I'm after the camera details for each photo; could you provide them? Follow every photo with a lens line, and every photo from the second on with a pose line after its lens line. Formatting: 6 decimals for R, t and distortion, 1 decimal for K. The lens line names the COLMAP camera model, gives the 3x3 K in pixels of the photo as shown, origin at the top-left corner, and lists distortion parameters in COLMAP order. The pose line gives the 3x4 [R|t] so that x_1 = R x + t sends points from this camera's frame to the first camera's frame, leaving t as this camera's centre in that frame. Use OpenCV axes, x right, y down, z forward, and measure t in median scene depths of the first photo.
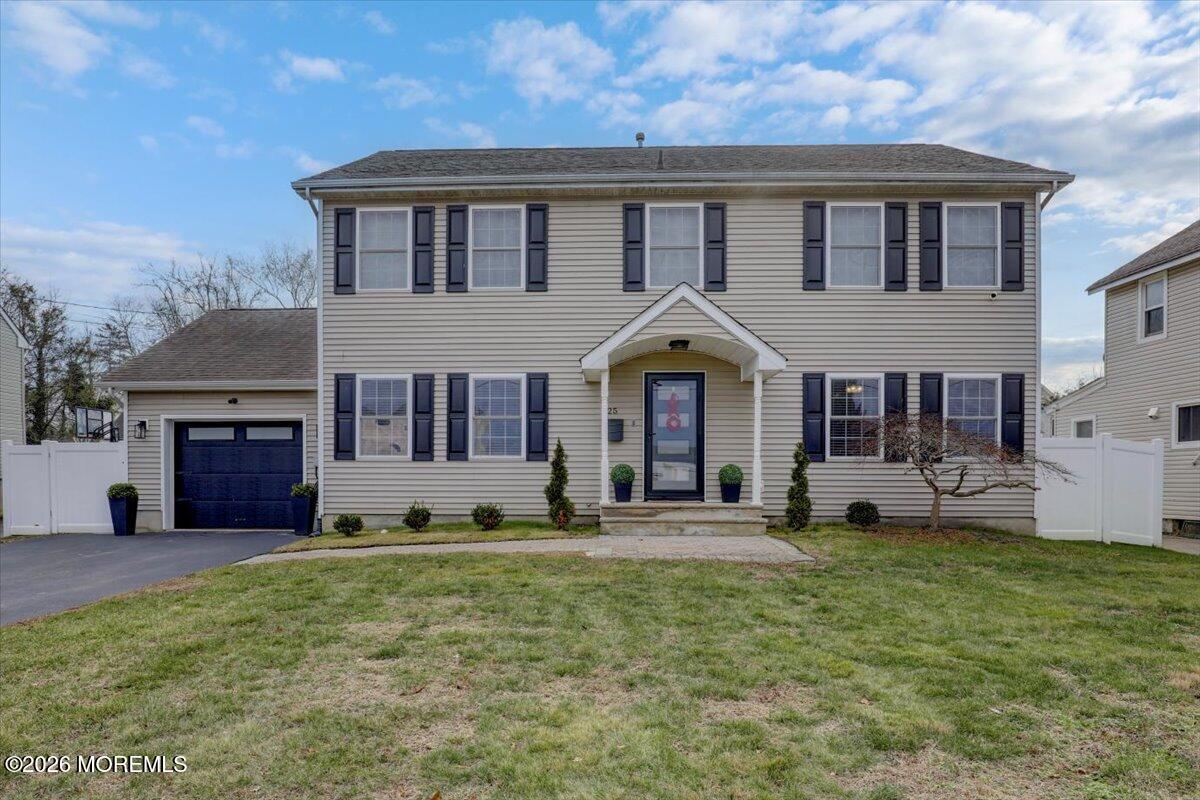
lens RADIAL K [[946.2, 0, 599.5], [0, 946.2, 511.0], [0, 0, 1]] dist [-0.062546, -0.002105]
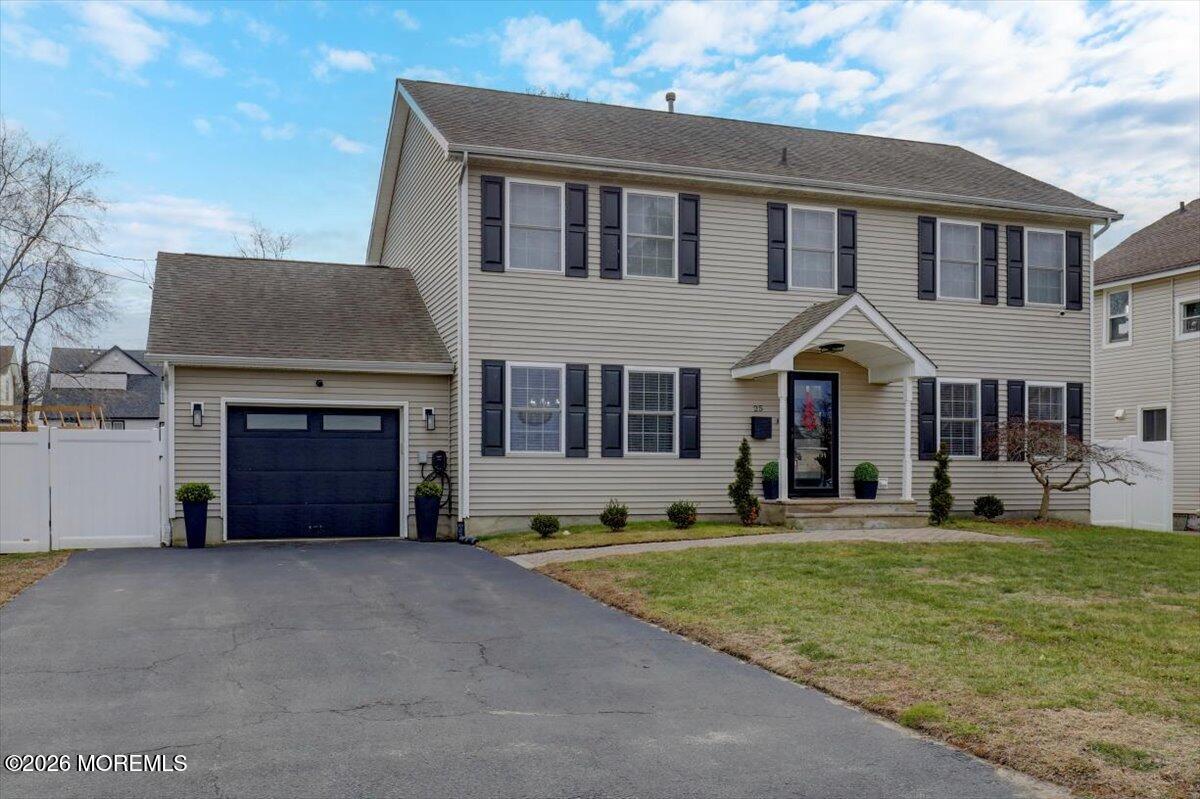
lens RADIAL K [[1054.1, 0, 599.3], [0, 1054.1, 470.7], [0, 0, 1]] dist [0.041420, -0.144785]
pose [[0.927214, 0.000827, 0.374530, -0.560318], [0.013436, 0.999280, -0.035469, -0.002880], [-0.374290, 0.037919, 0.926536, 0.031954]]
